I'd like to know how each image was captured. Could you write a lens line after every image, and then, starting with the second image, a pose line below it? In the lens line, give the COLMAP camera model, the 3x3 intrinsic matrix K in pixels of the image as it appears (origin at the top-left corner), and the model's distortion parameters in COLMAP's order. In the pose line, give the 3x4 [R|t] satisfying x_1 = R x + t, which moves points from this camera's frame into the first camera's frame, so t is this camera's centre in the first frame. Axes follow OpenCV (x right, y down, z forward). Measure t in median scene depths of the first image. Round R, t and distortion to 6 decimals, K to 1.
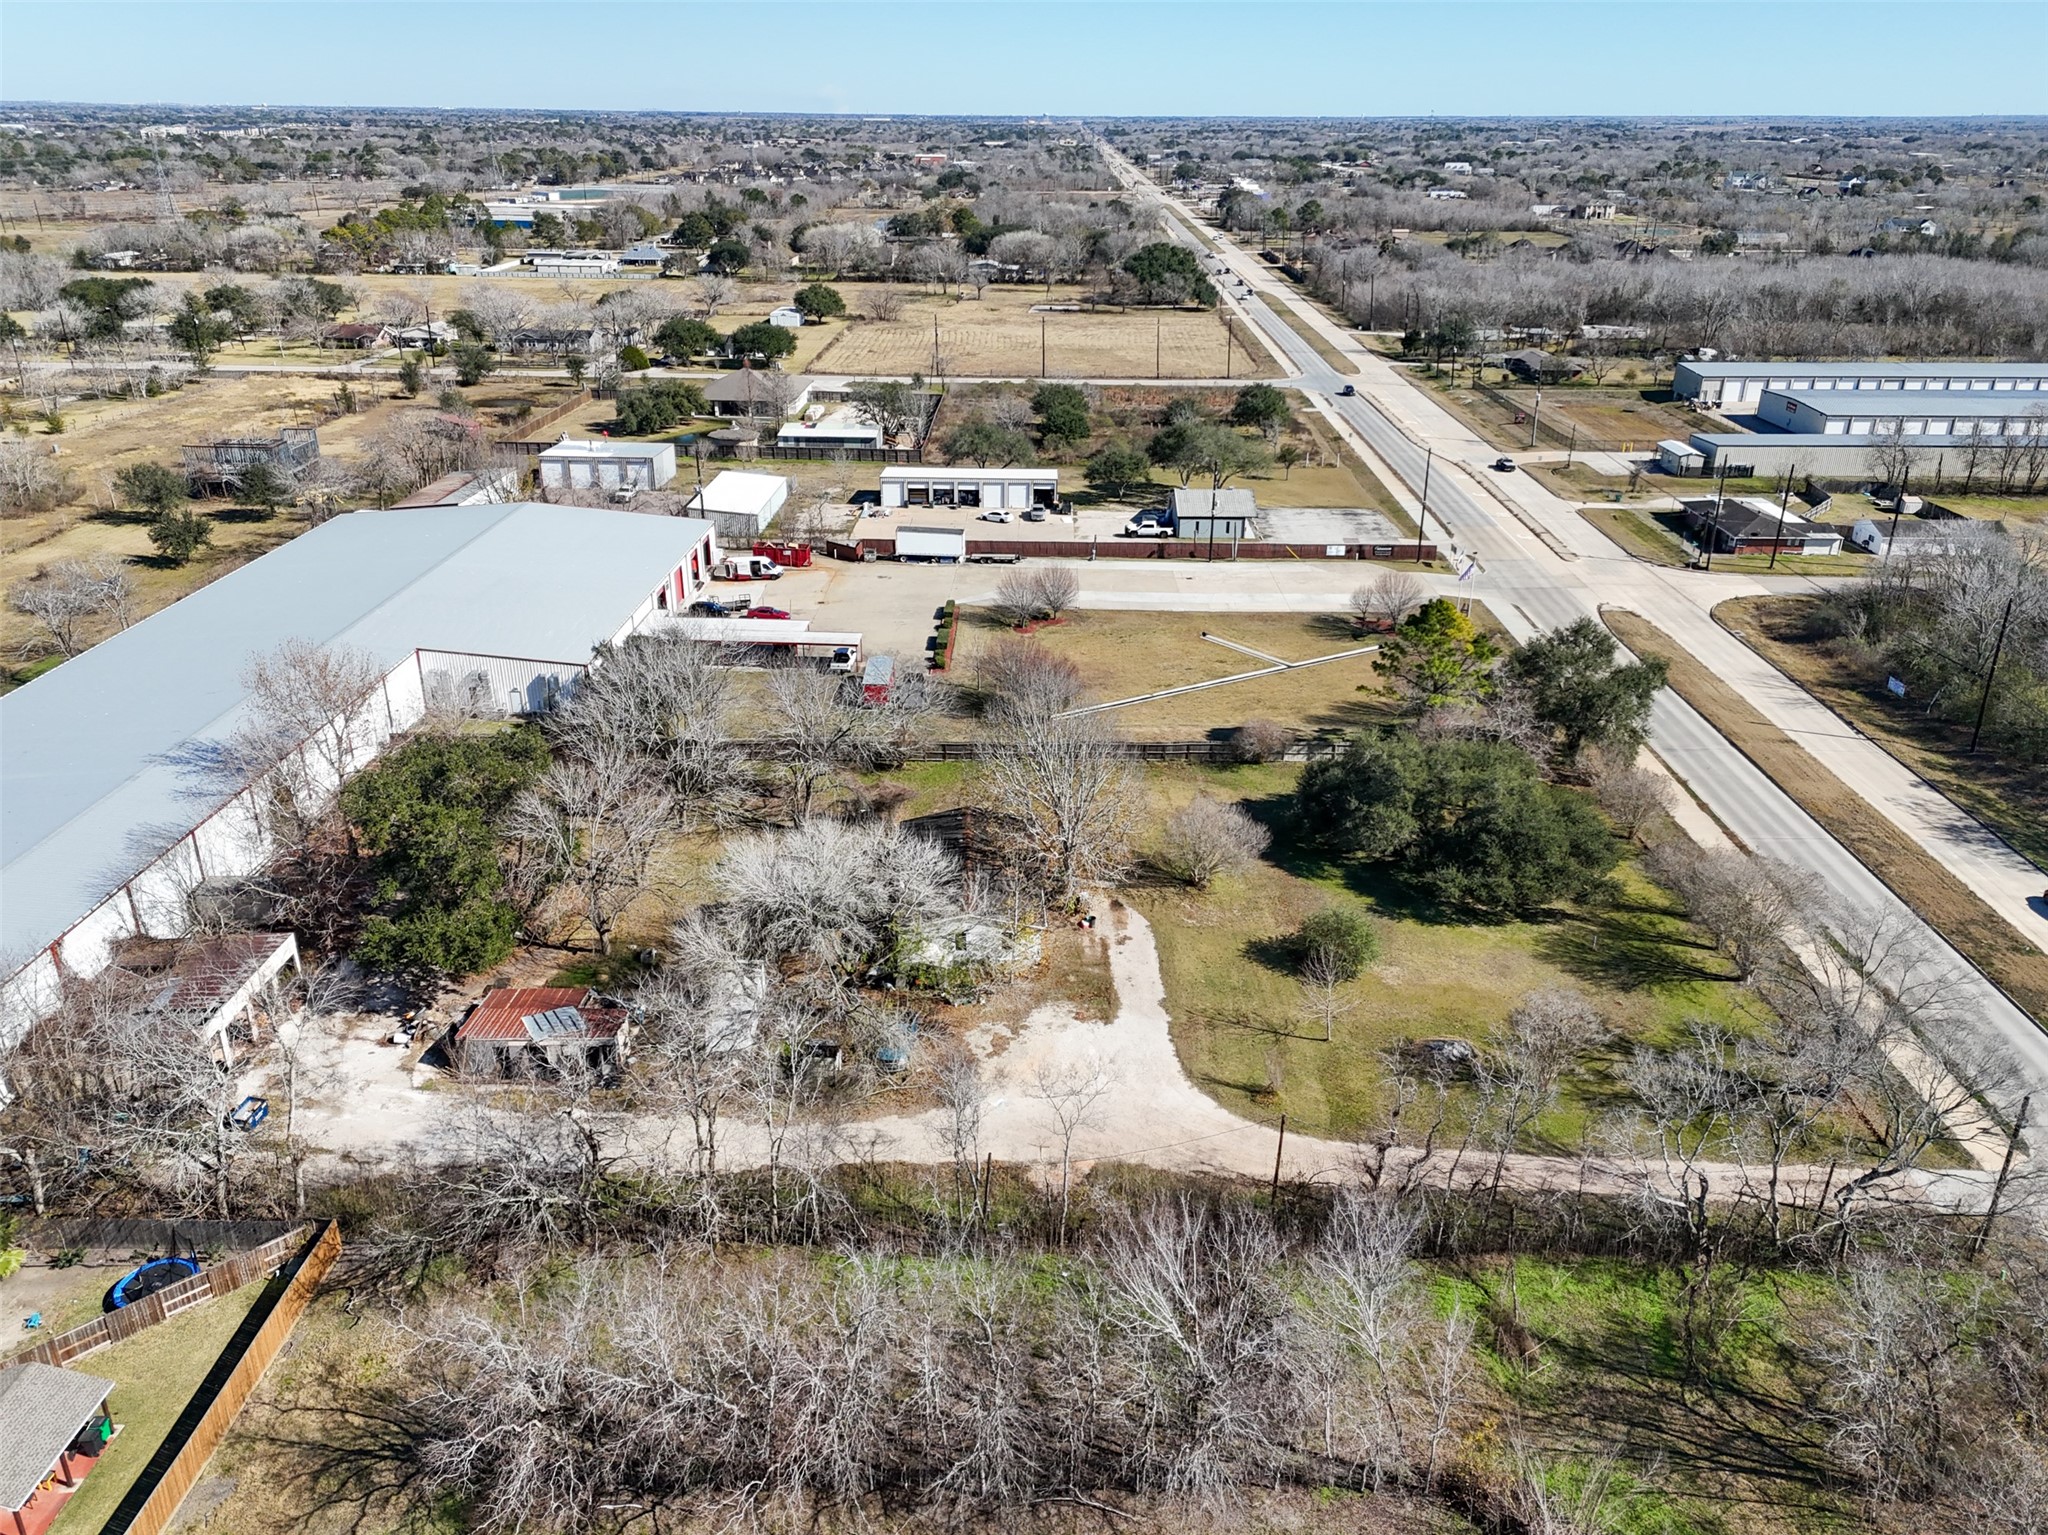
lens RADIAL K [[1493.8, 0, 1028.9], [0, 1493.8, 762.6], [0, 0, 1]] dist [0.082164, -0.076283]
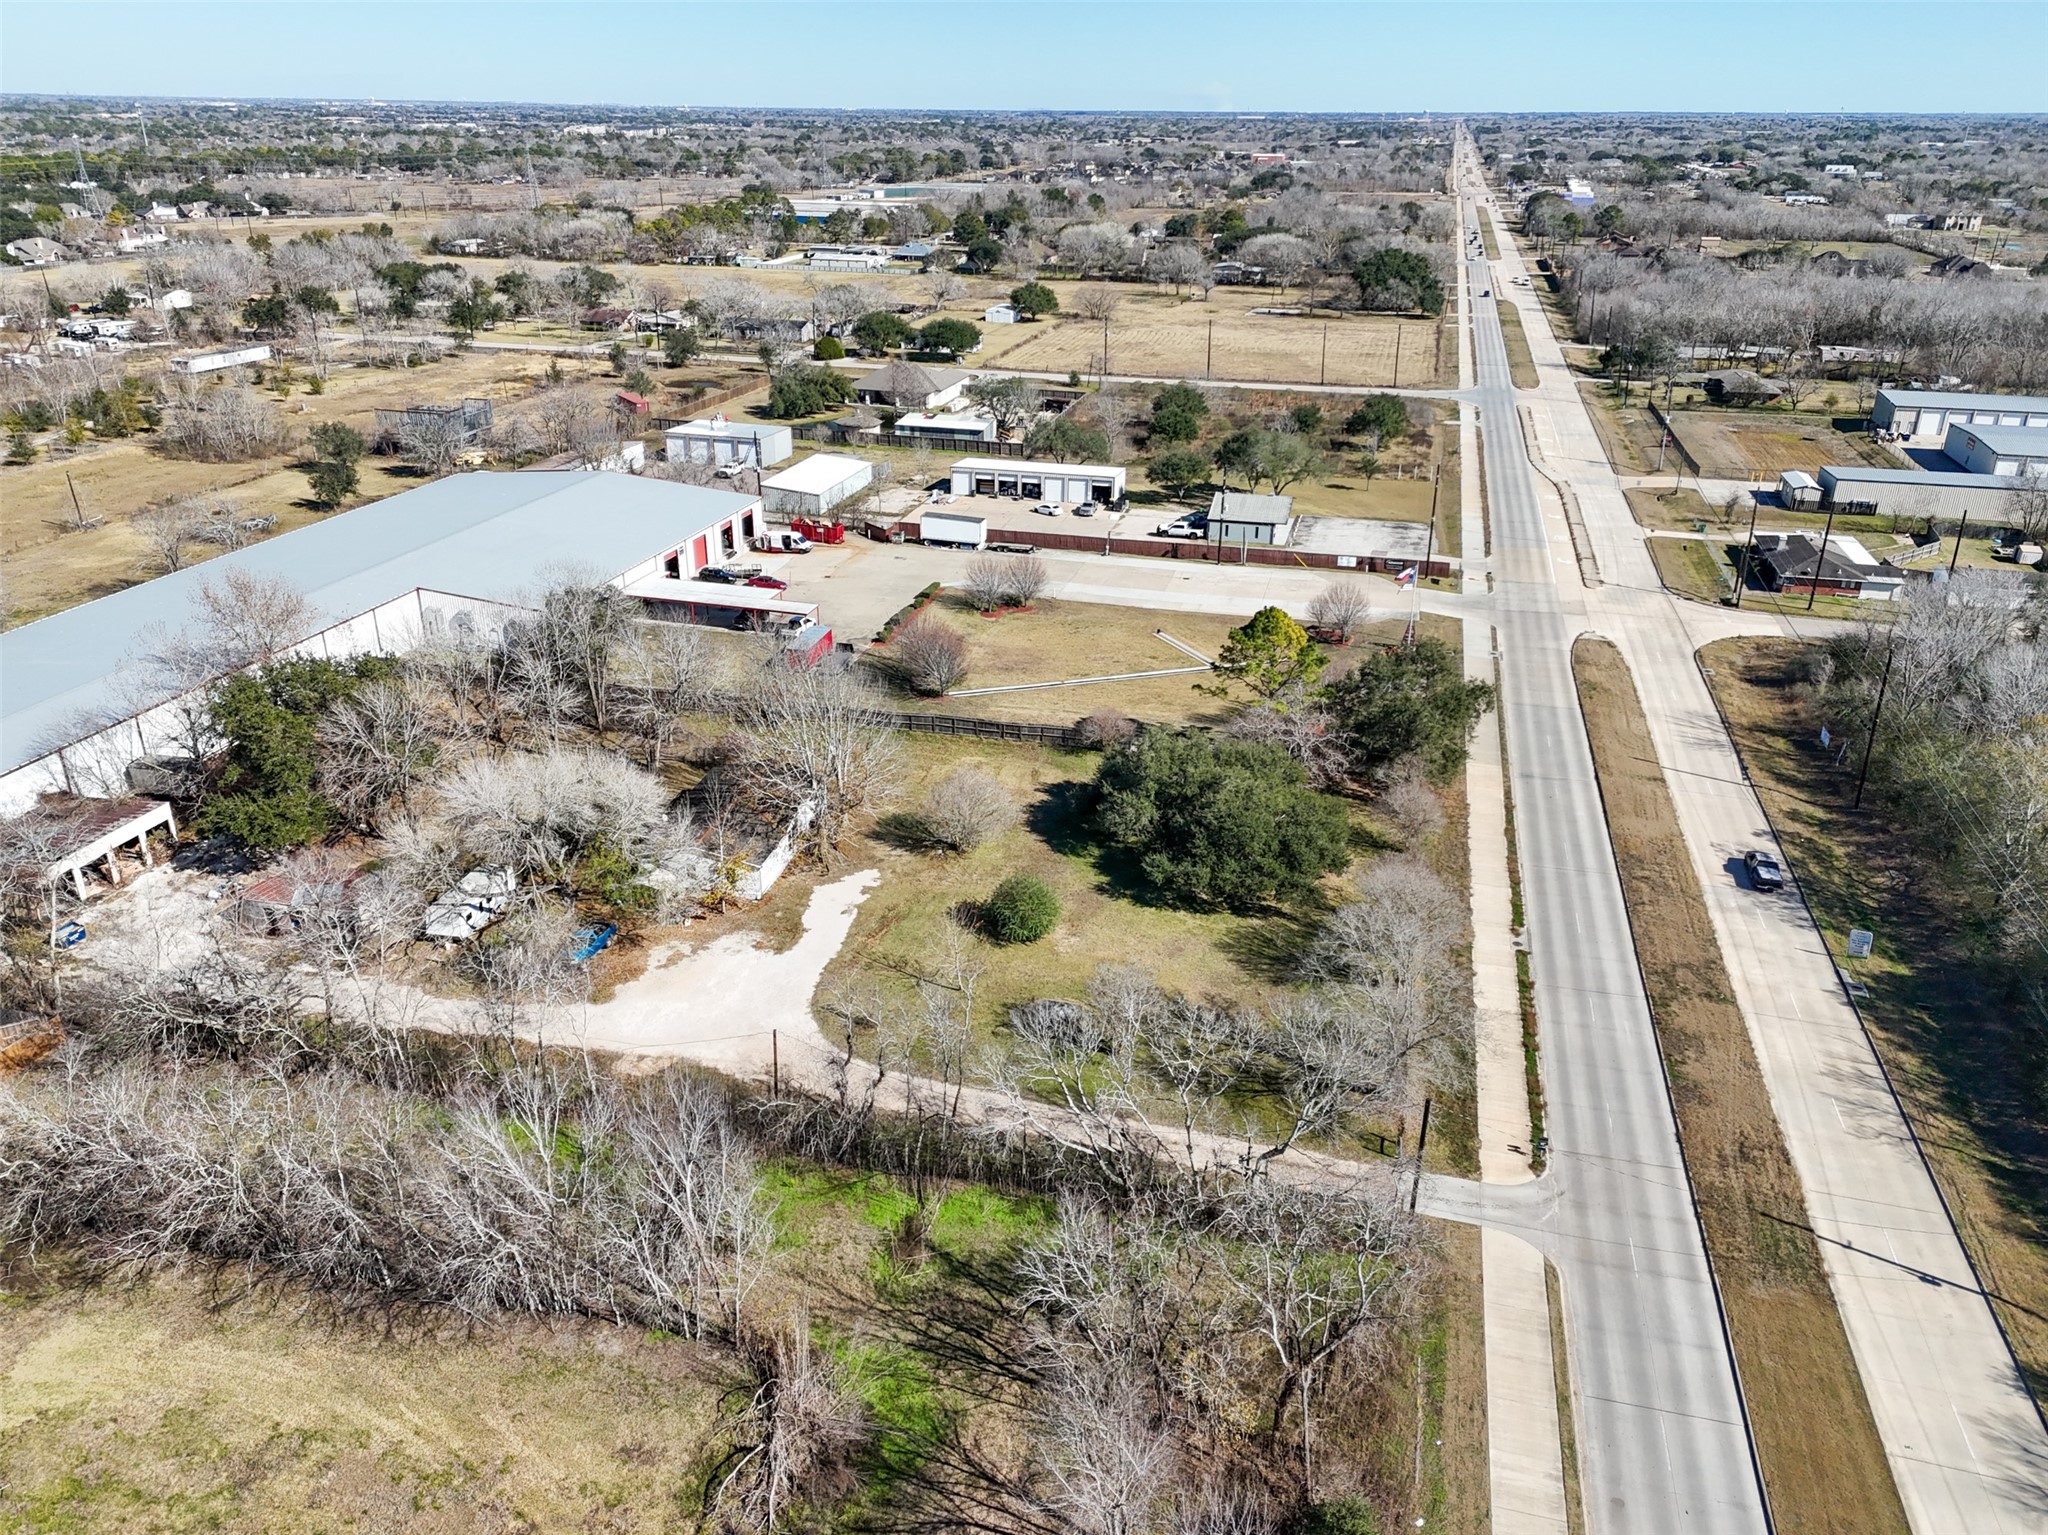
lens RADIAL K [[1493.8, 0, 1028.9], [0, 1493.8, 762.6], [0, 0, 1]] dist [0.082164, -0.076283]
pose [[0.973500, 0.092987, -0.208928, 0.218981], [-0.092726, 0.995630, 0.011068, 0.001413], [0.209044, 0.008599, 0.977868, -0.026197]]
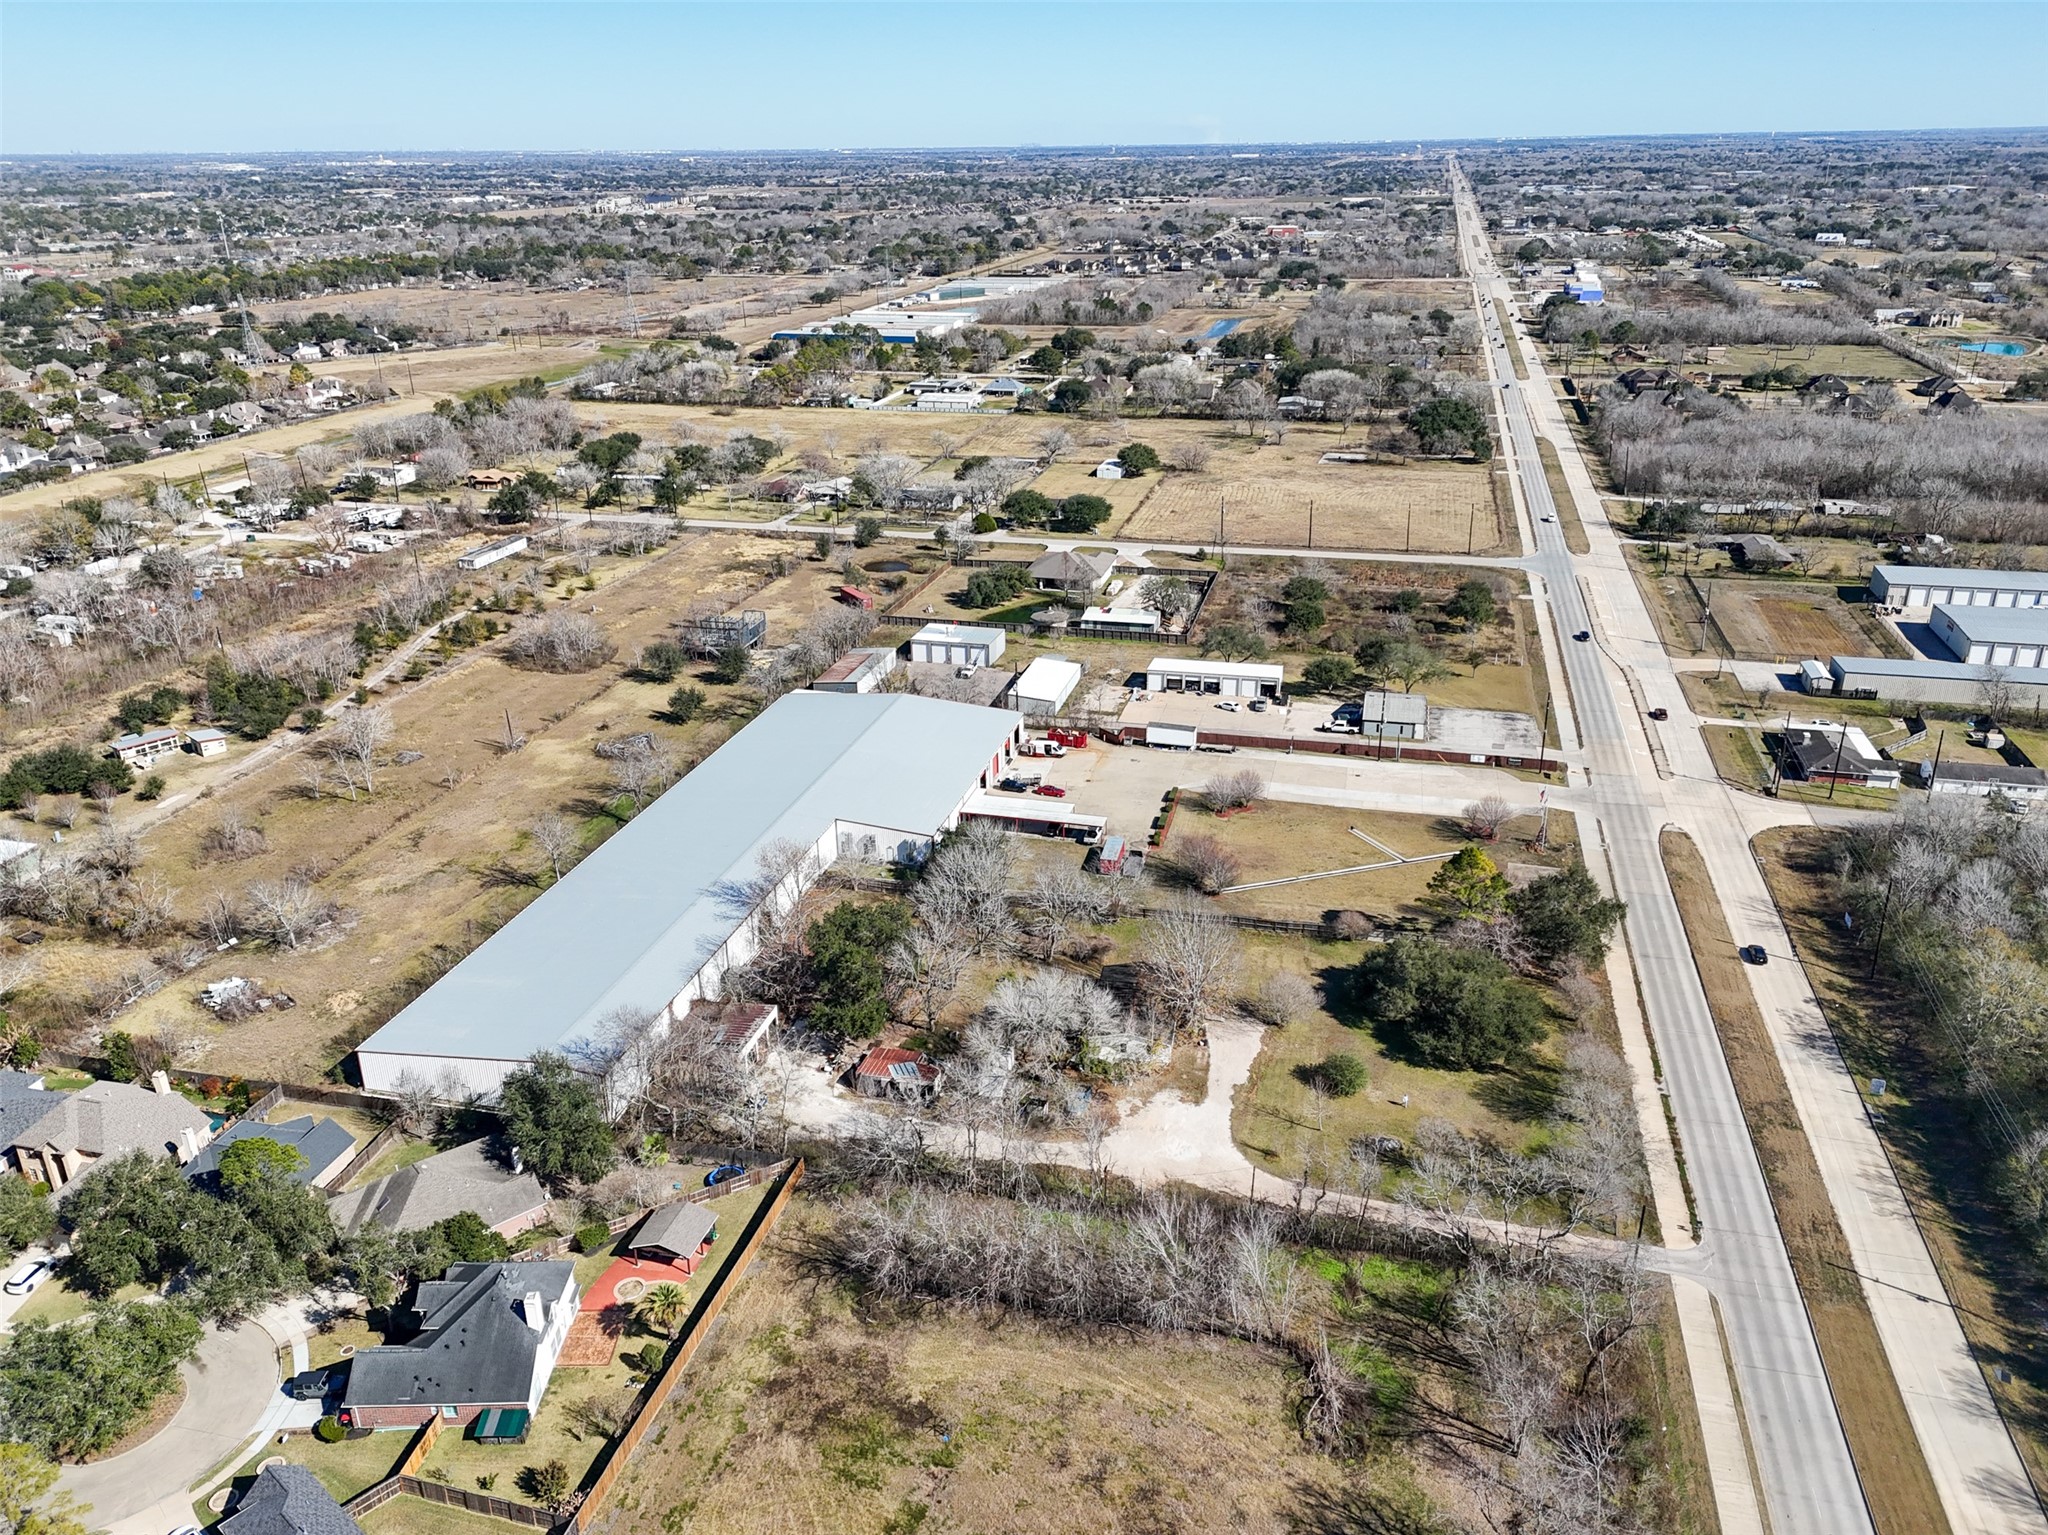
lens RADIAL K [[1501.2, 0, 1025.7], [0, 1501.2, 743.3], [0, 0, 1]] dist [0.083071, -0.086042]
pose [[0.974017, 0.064547, -0.217080, 0.104264], [-0.070570, 0.997304, -0.020100, -0.099279], [0.215198, 0.034898, 0.975947, -0.394114]]
